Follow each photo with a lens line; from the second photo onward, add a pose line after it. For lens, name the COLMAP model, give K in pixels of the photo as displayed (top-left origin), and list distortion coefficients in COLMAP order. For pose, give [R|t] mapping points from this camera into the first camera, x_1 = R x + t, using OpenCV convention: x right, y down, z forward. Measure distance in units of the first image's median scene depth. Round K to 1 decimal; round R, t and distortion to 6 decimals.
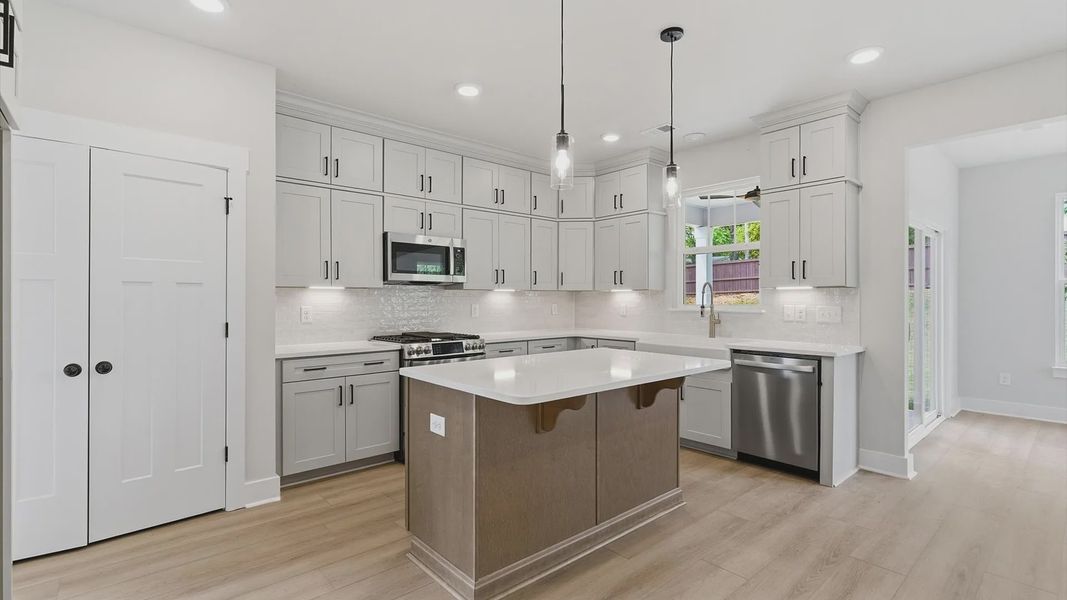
lens RADIAL K [[477.6, 0, 530.0], [0, 477.6, 301.5], [0, 0, 1]] dist [0.007673, -0.002600]
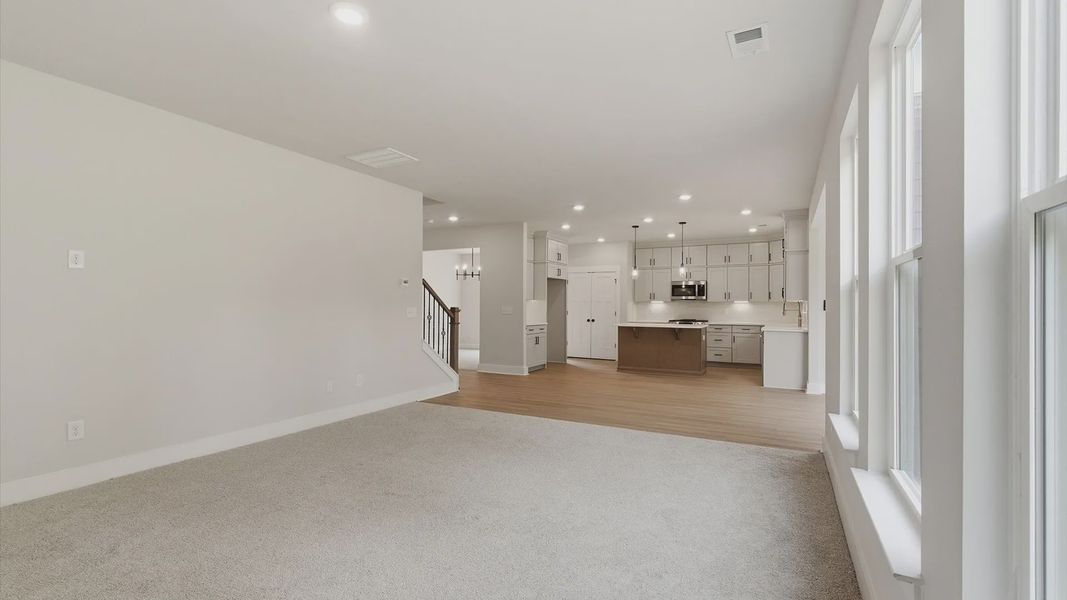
lens RADIAL K [[477.6, 0, 532.6], [0, 477.6, 301.6], [0, 0, 1]] dist [0.007673, -0.002600]
pose [[0.365394, -0.007418, -0.930824, 1.878116], [-0.011788, 0.999851, -0.012595, 0.014376], [0.930778, 0.015575, 0.365252, -0.710519]]
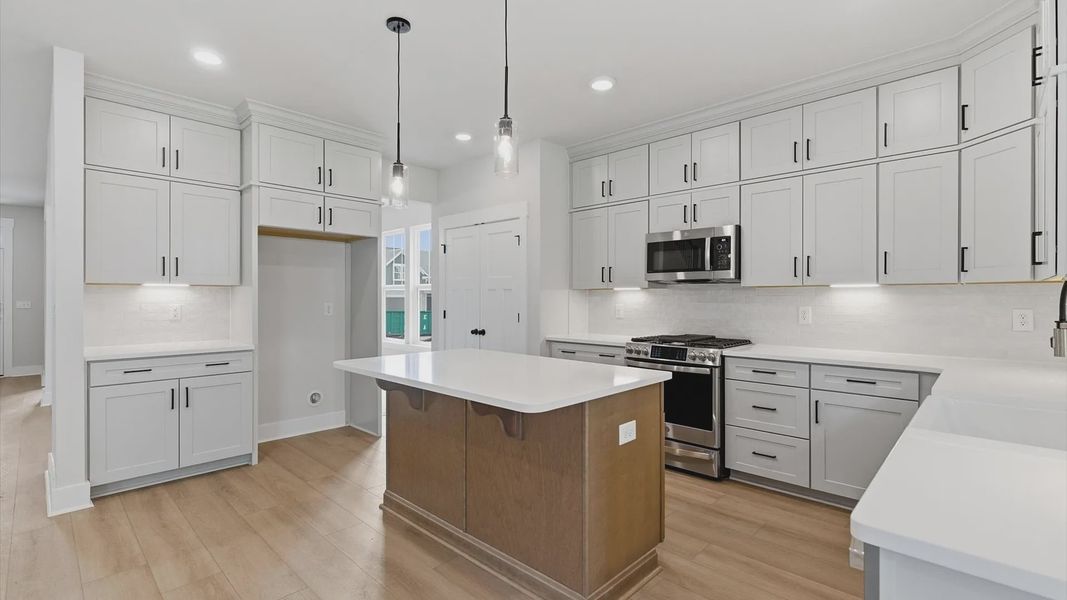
lens RADIAL K [[477.6, 0, 533.2], [0, 477.6, 296.2], [0, 0, 1]] dist [0.007673, -0.002600]
pose [[0.095731, -0.003424, -0.995401, 0.673217], [-0.007720, 0.999961, -0.004182, -0.003950], [0.995377, 0.008084, 0.095701, 0.626623]]
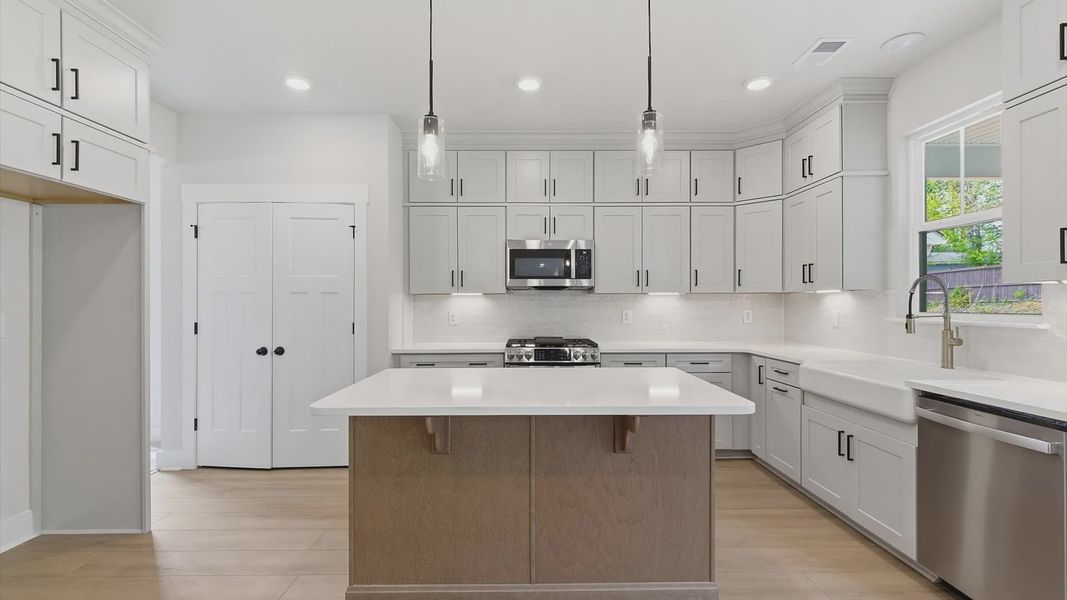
lens RADIAL K [[477.6, 0, 533.6], [0, 477.6, 302.0], [0, 0, 1]] dist [0.007673, -0.002600]
pose [[0.764874, -0.004032, -0.644167, 0.399087], [-0.002087, 0.999960, -0.008738, -0.000266], [0.644176, 0.008028, 0.764835, 0.228529]]
